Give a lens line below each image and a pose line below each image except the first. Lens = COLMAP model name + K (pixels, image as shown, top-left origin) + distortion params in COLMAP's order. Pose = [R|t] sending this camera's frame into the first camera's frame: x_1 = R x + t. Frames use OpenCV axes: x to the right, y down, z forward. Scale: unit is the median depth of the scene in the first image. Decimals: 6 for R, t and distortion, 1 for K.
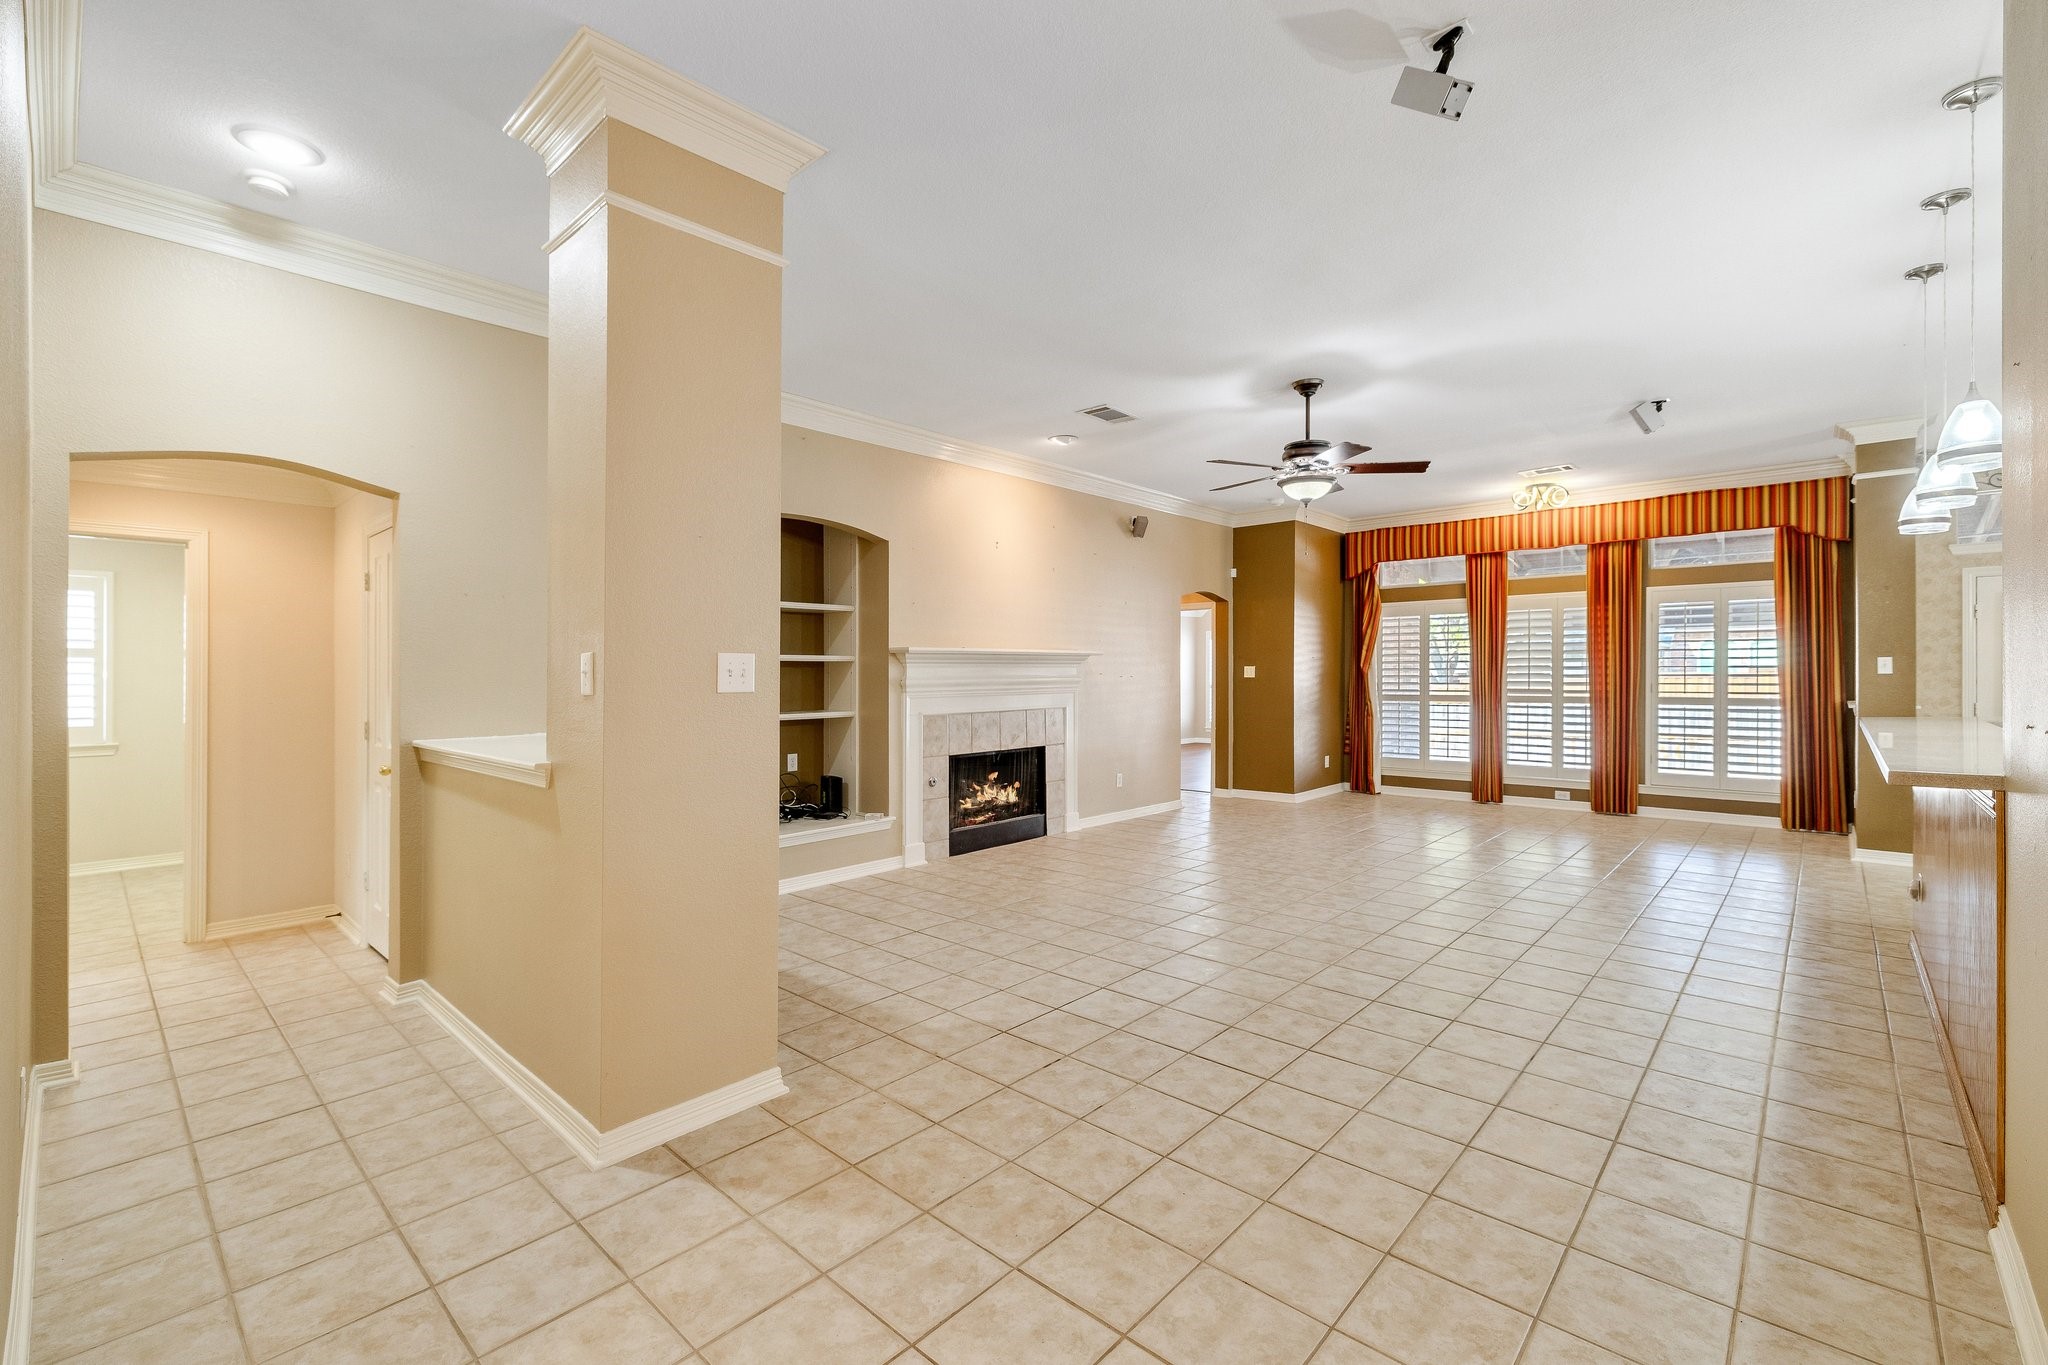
lens RADIAL K [[881.0, 0, 1021.4], [0, 881.0, 684.3], [0, 0, 1]] dist [0.003228, -0.000197]
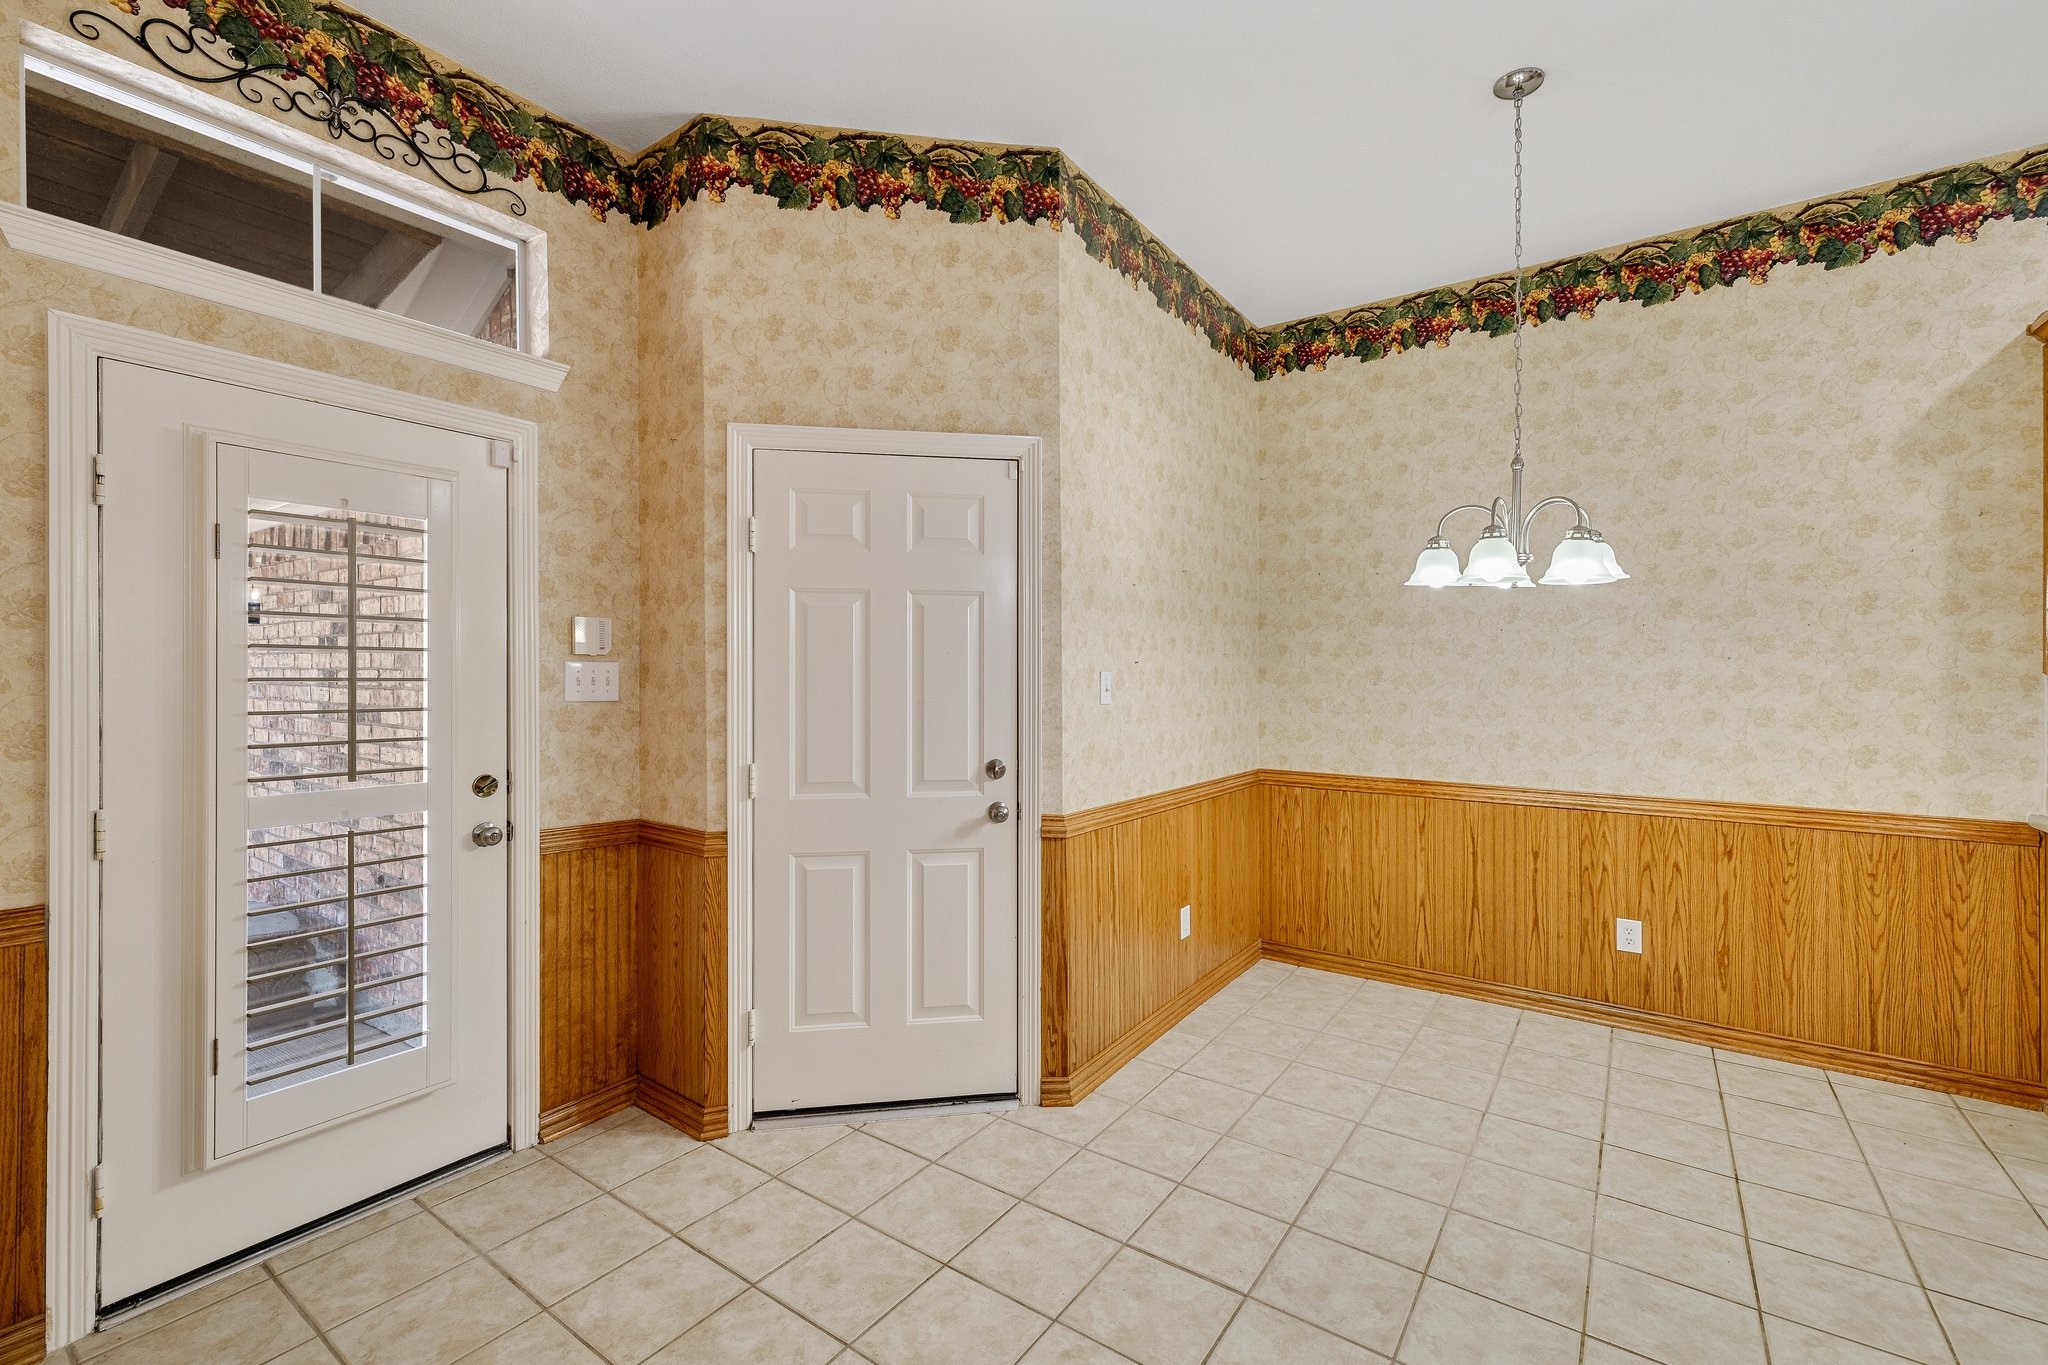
lens RADIAL K [[881.0, 0, 1026.2], [0, 881.0, 670.4], [0, 0, 1]] dist [0.003228, -0.000197]
pose [[-0.125909, 0.011033, 0.991980, 0.708935], [0.011377, 0.999888, -0.009676, -0.015258], [-0.991977, 0.010068, -0.126020, 0.688385]]
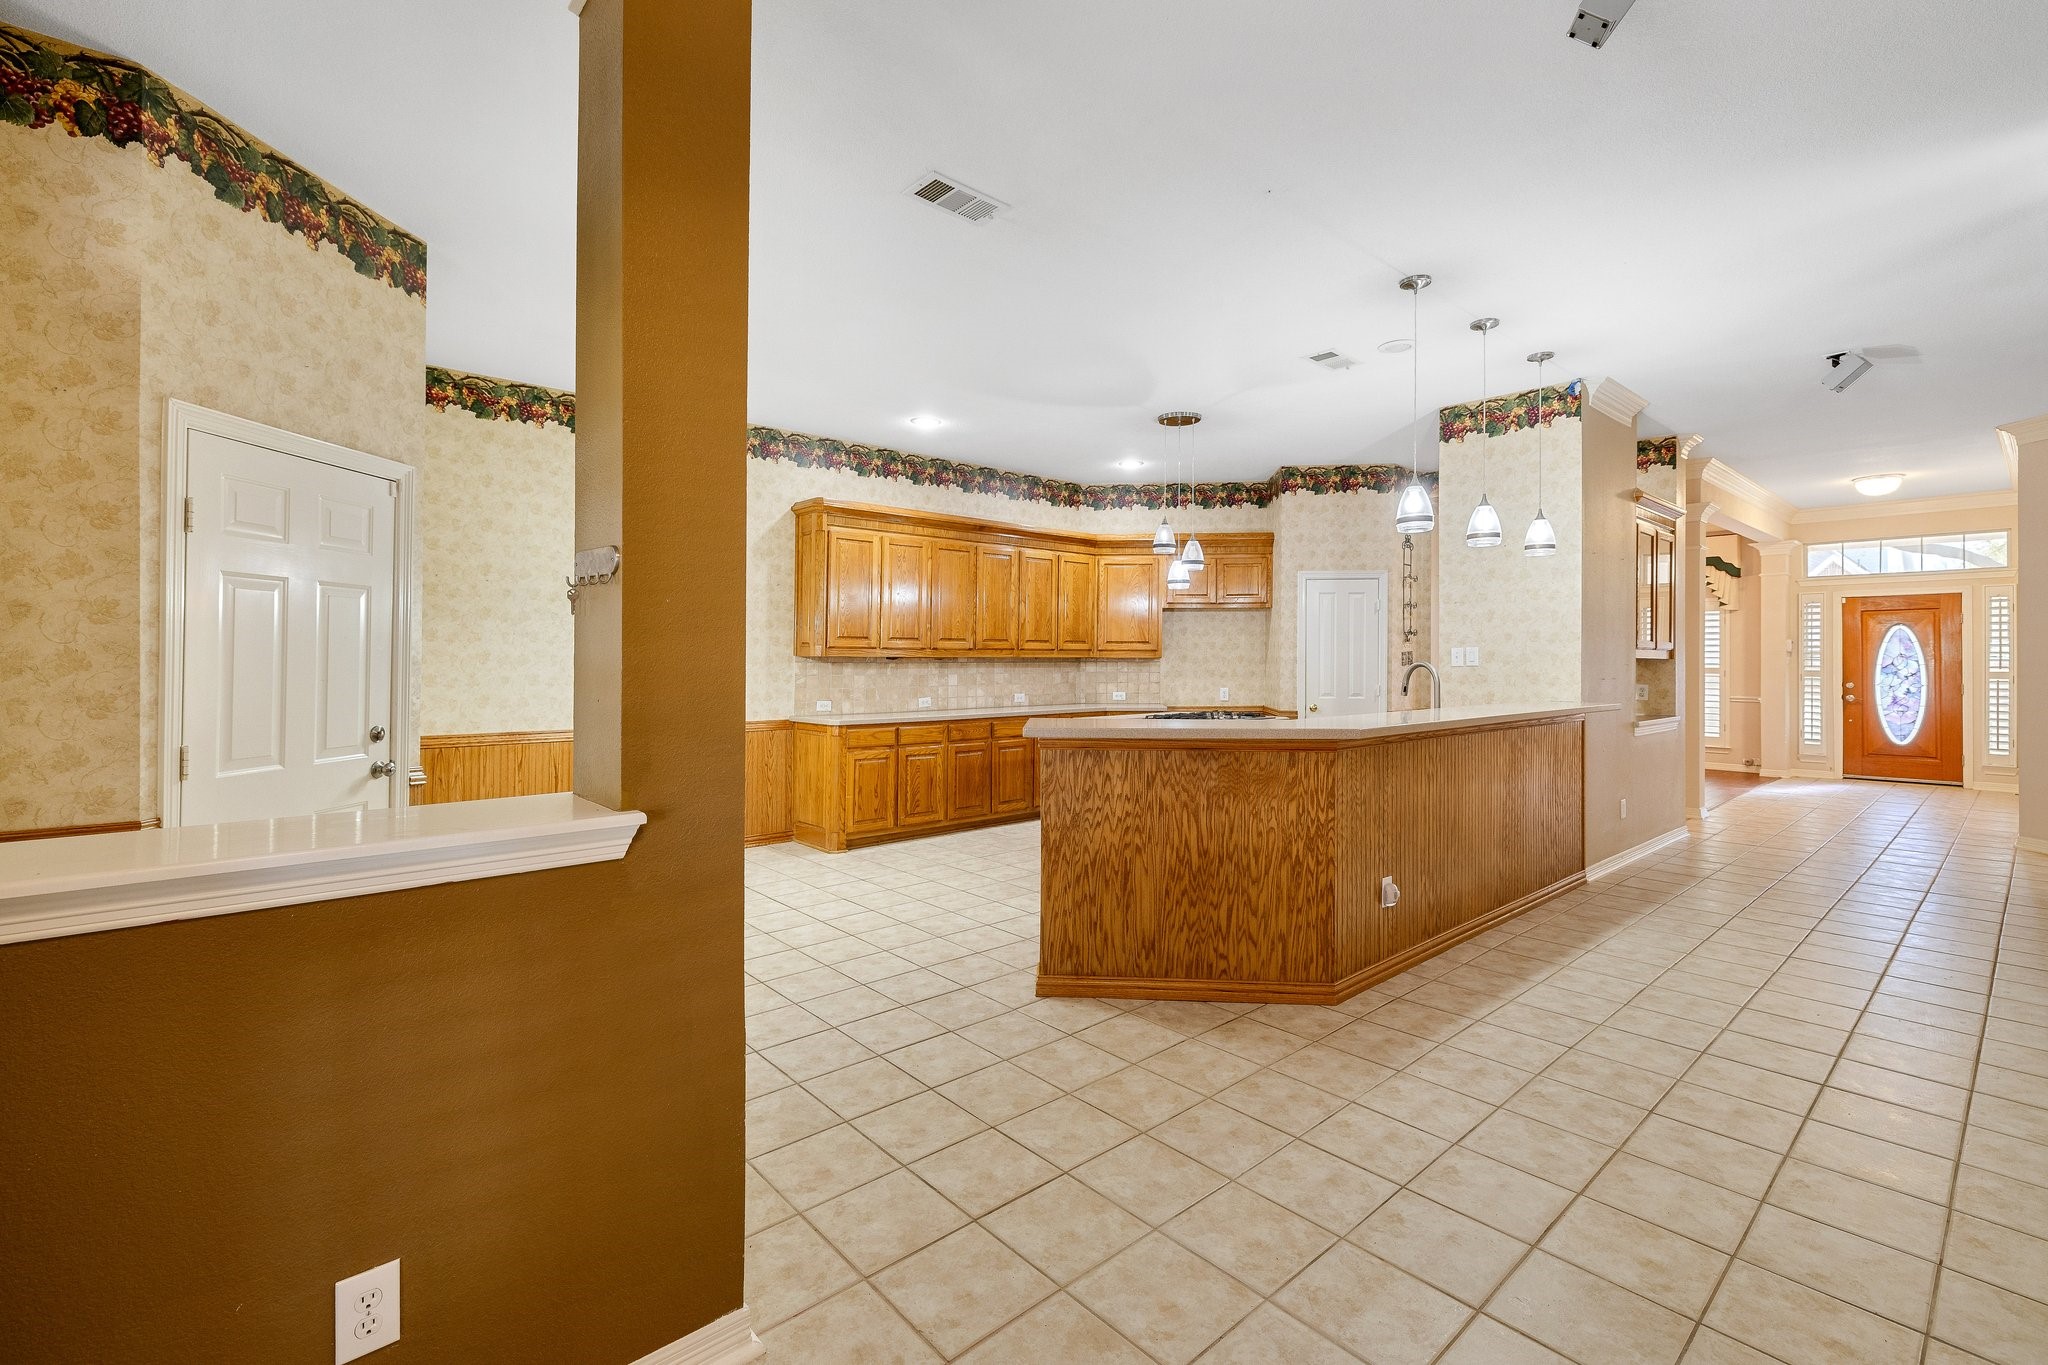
lens RADIAL K [[881.0, 0, 1013.2], [0, 881.0, 652.5], [0, 0, 1]] dist [0.003228, -0.000197]
pose [[-0.992818, 0.006908, 0.119435, 0.704108], [0.007591, 0.999957, 0.005267, -0.018723], [-0.119394, 0.006136, -0.992828, 1.077325]]
